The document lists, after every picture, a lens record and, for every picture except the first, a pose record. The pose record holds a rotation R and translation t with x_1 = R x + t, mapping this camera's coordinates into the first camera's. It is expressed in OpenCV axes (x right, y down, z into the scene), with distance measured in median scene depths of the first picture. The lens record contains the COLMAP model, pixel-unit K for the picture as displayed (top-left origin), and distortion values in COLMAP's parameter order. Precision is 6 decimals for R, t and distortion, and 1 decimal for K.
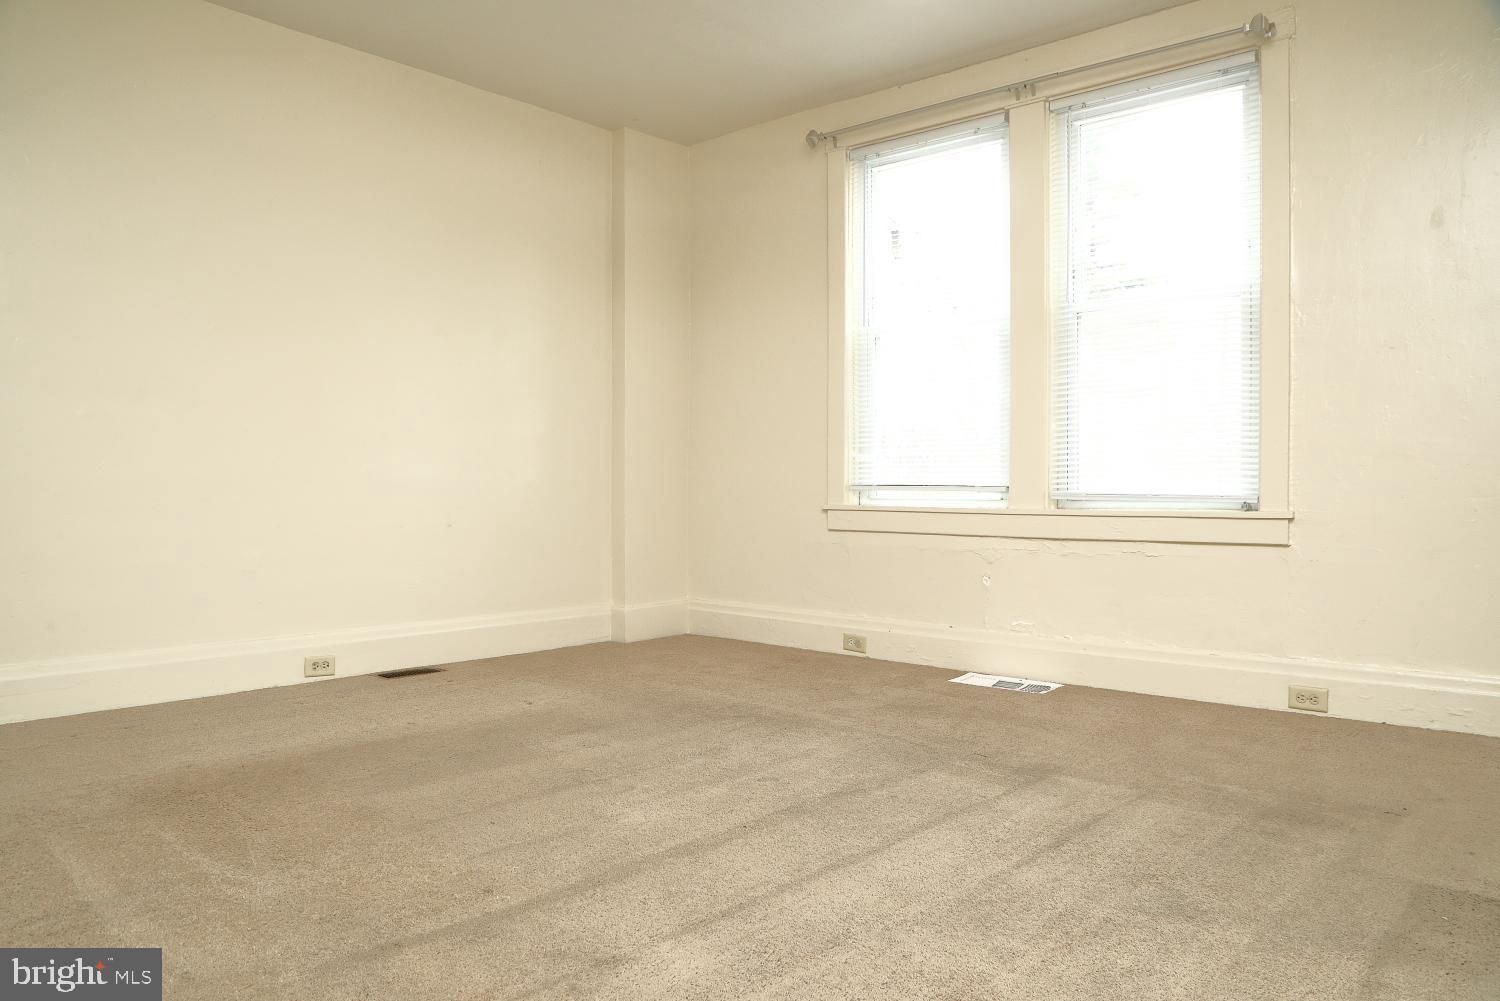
lens RADIAL K [[1036.9, 0, 754.7], [0, 1036.9, 502.5], [0, 0, 1]] dist [-0.131279, 0.074899]
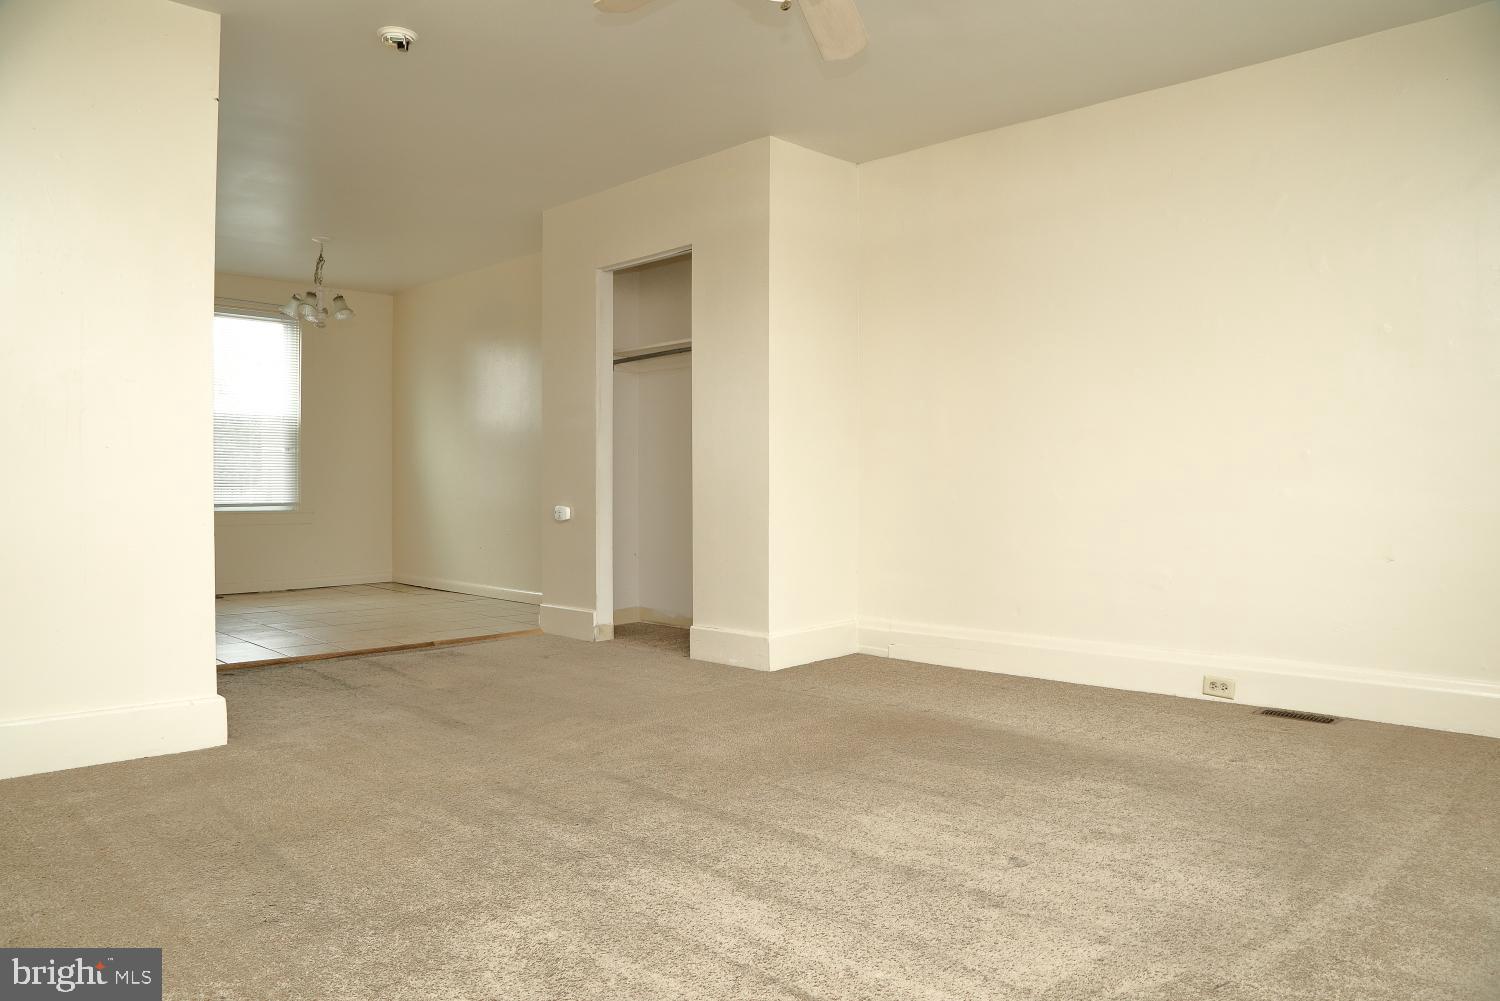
lens RADIAL K [[1036.9, 0, 754.7], [0, 1036.9, 502.5], [0, 0, 1]] dist [-0.131279, 0.074899]
pose [[-0.048927, 0.005036, -0.998790, 0.677694], [-0.028054, 0.999586, 0.006415, -0.018712], [0.998408, 0.028334, -0.048765, 0.653127]]
